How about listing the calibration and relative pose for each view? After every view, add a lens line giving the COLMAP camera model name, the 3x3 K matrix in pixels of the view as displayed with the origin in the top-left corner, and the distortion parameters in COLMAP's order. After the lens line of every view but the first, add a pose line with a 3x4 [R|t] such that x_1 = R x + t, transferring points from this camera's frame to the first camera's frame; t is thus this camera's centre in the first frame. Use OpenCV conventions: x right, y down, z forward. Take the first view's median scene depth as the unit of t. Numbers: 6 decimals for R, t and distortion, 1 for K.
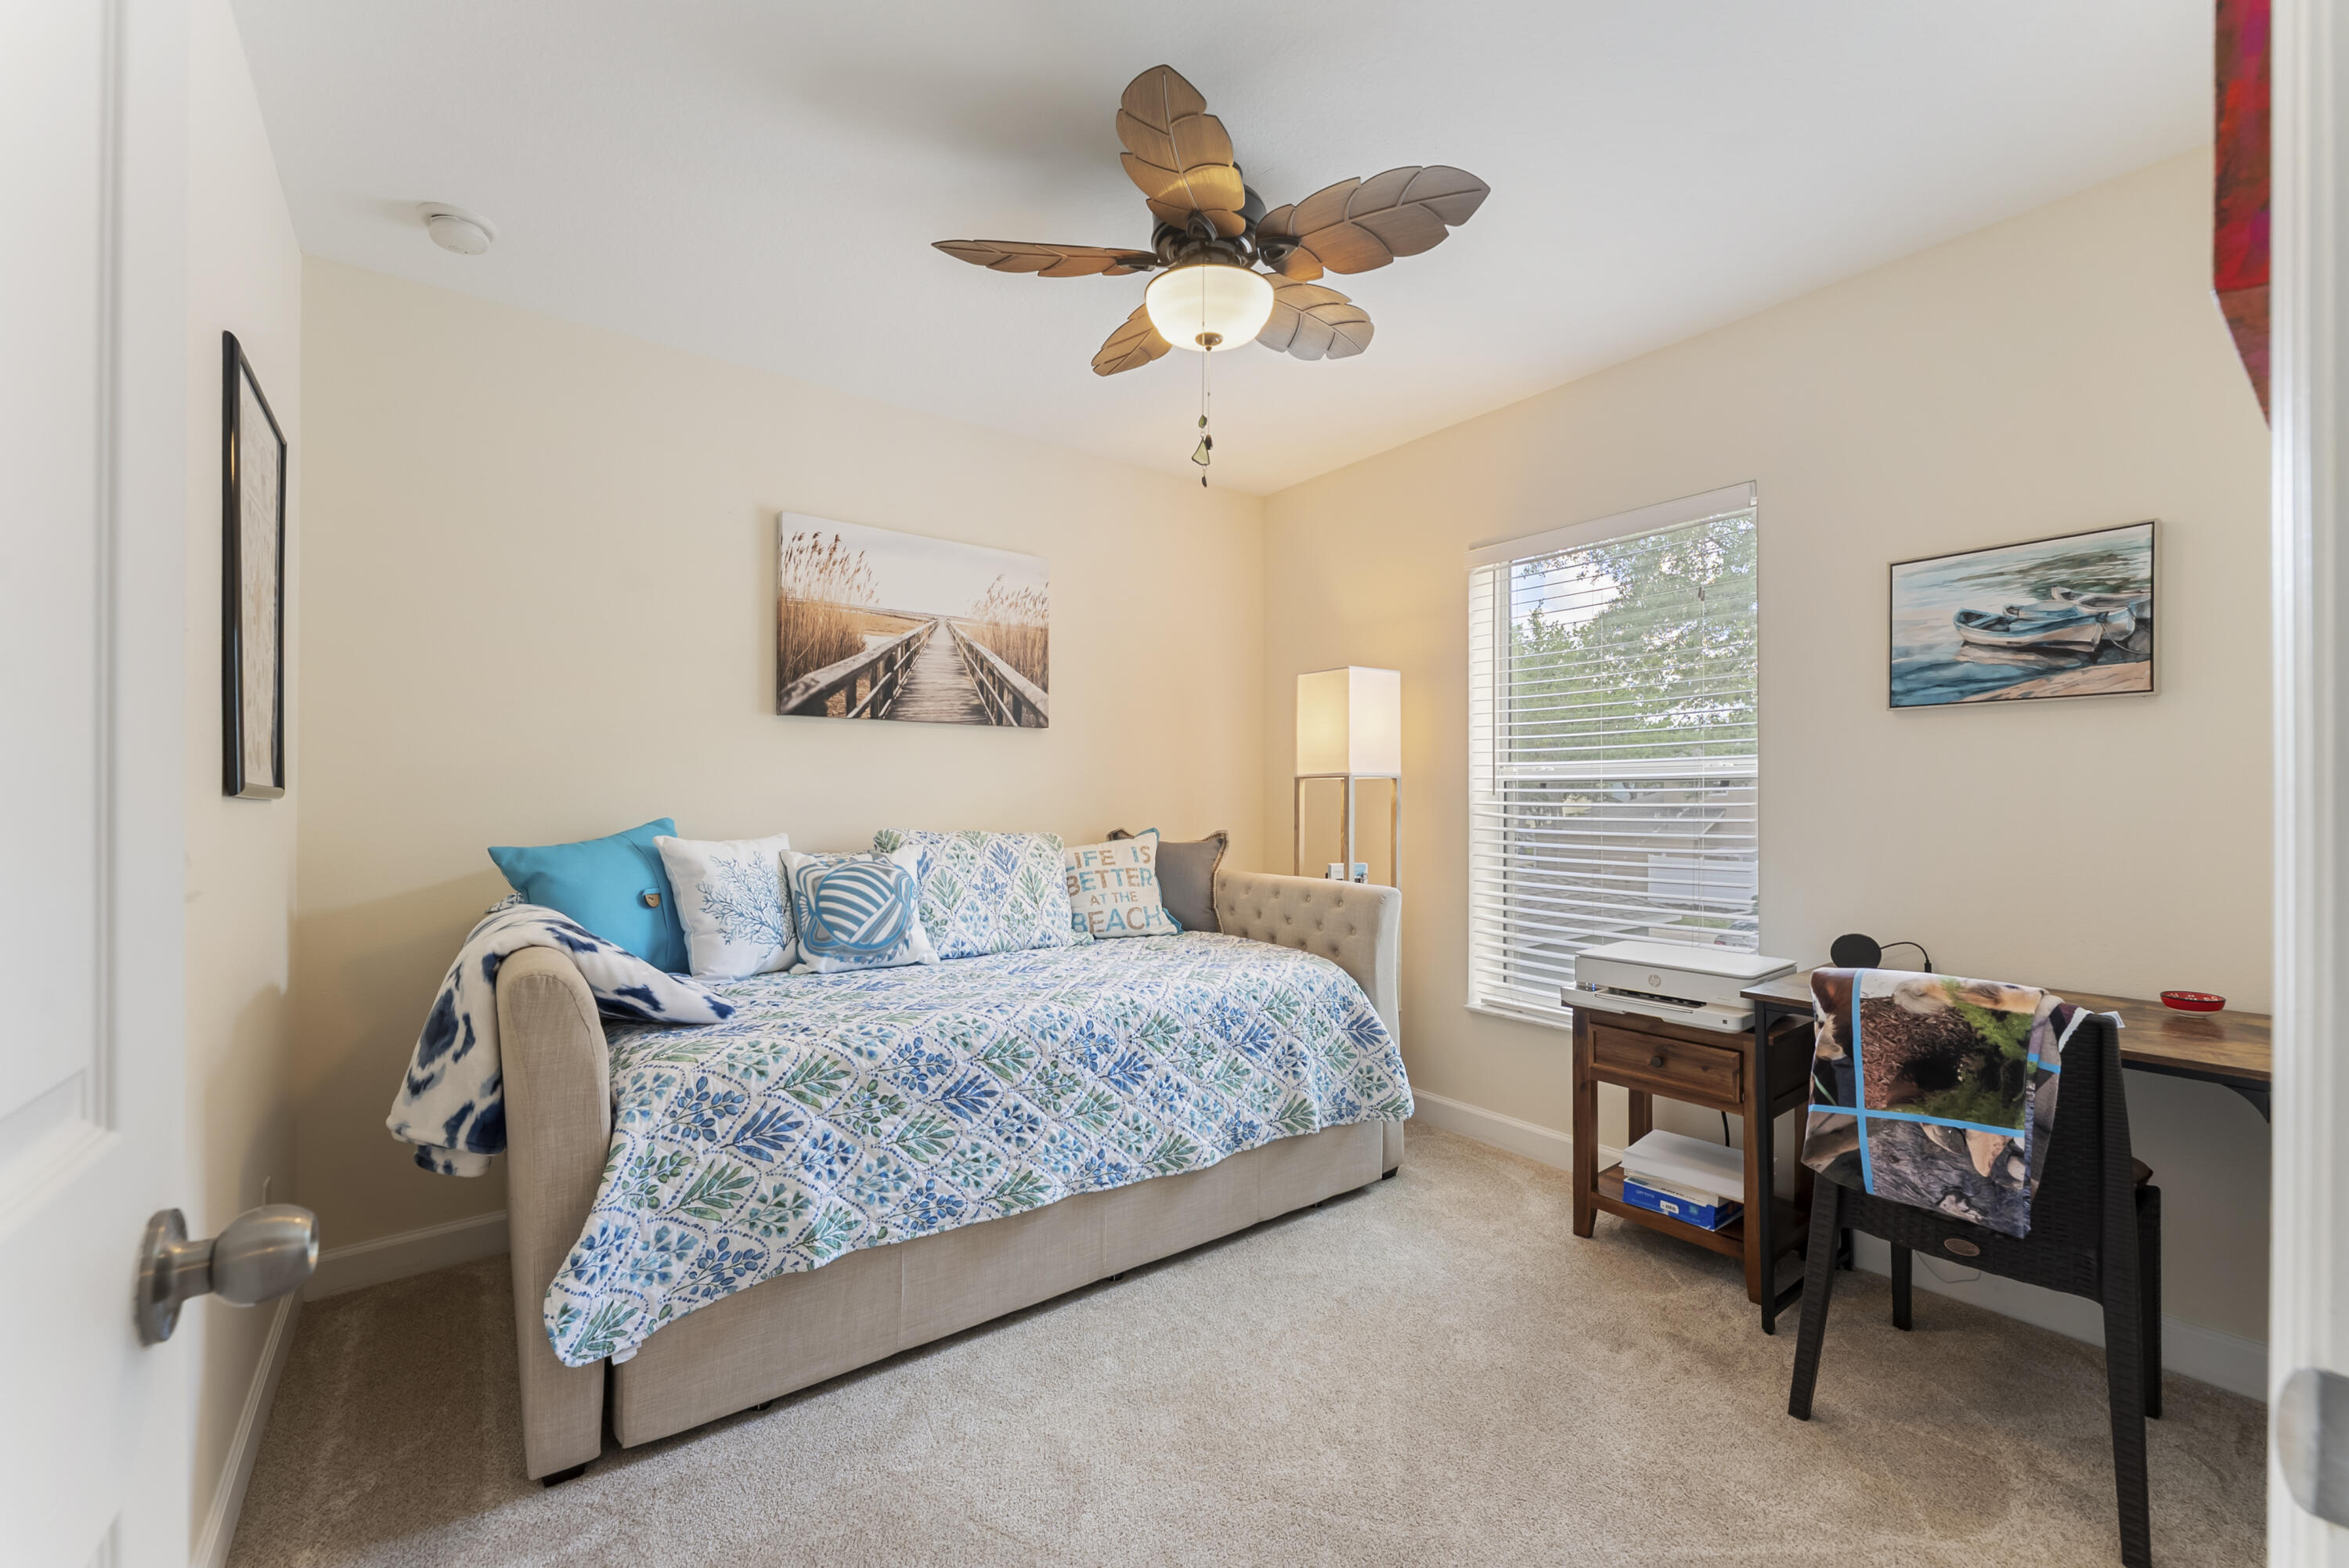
lens RADIAL K [[943.6, 0, 1177.1], [0, 943.6, 783.7], [0, 0, 1]] dist [-0.001785, 0.000055]
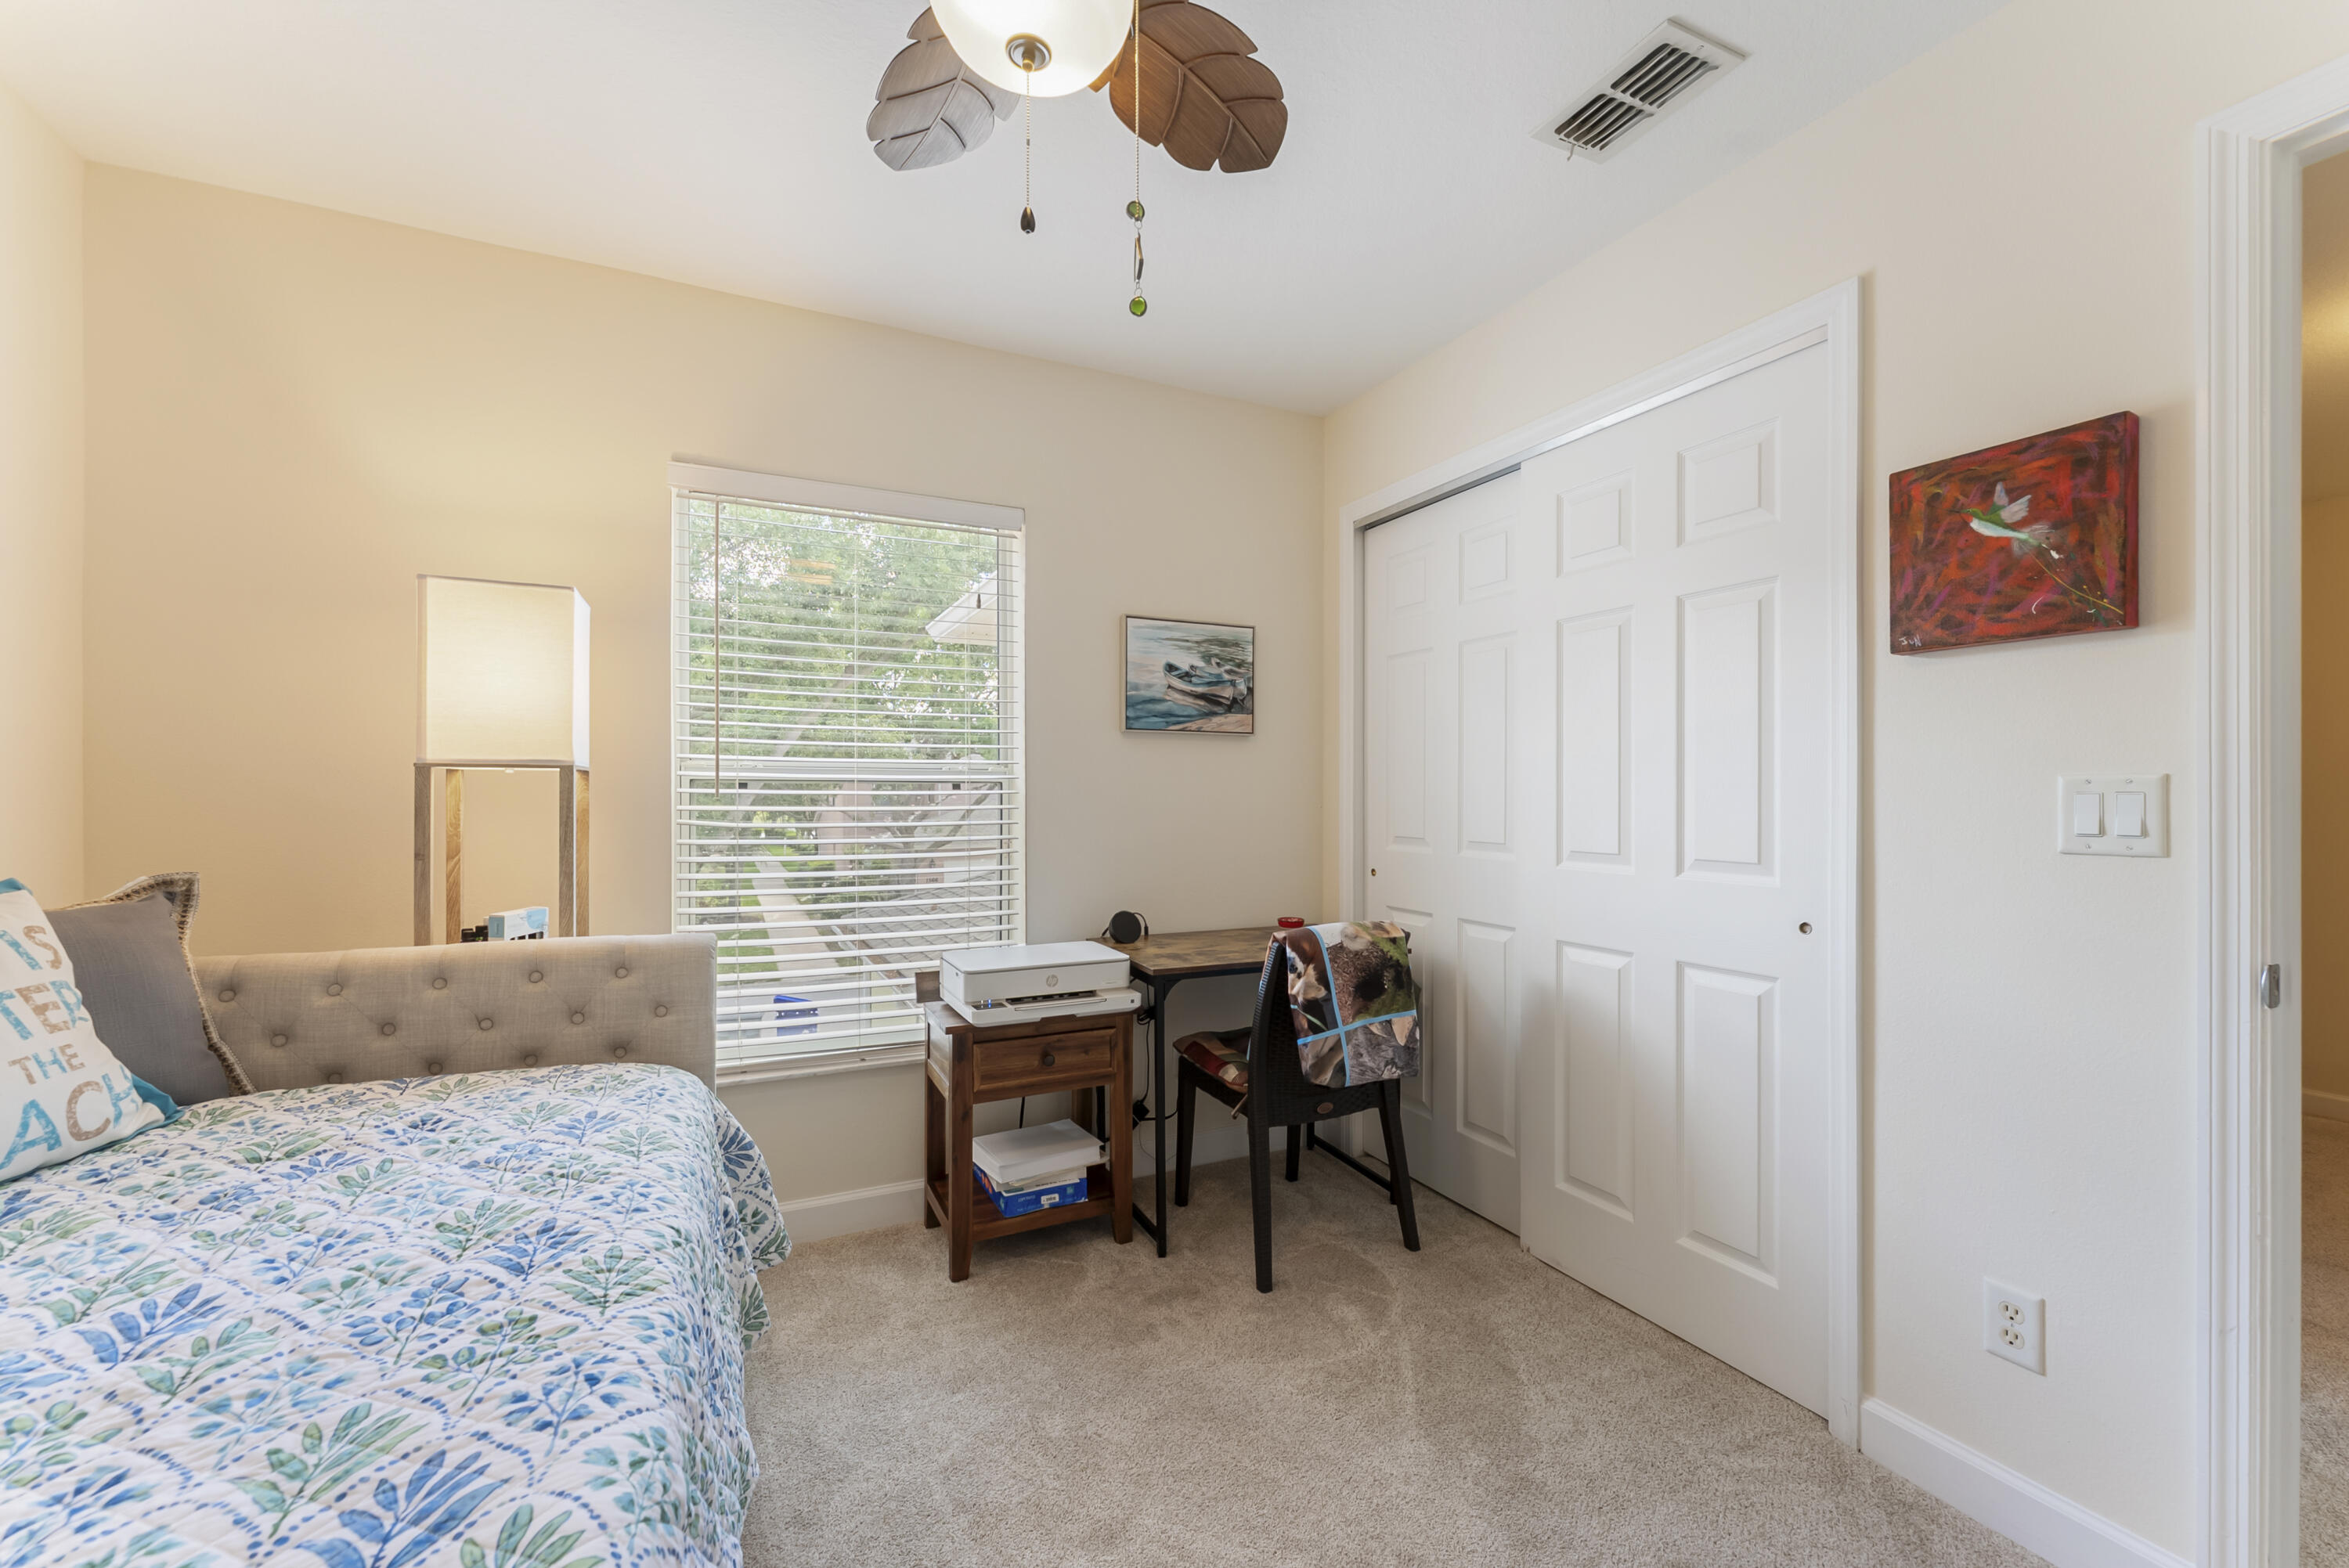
lens RADIAL K [[943.6, 0, 1177.1], [0, 943.6, 783.7], [0, 0, 1]] dist [-0.001785, 0.000055]
pose [[0.201920, 0.015440, 0.979280, -0.529797], [-0.013989, 0.999819, -0.012879, 0.009257], [-0.979302, -0.011098, 0.202099, 0.757647]]
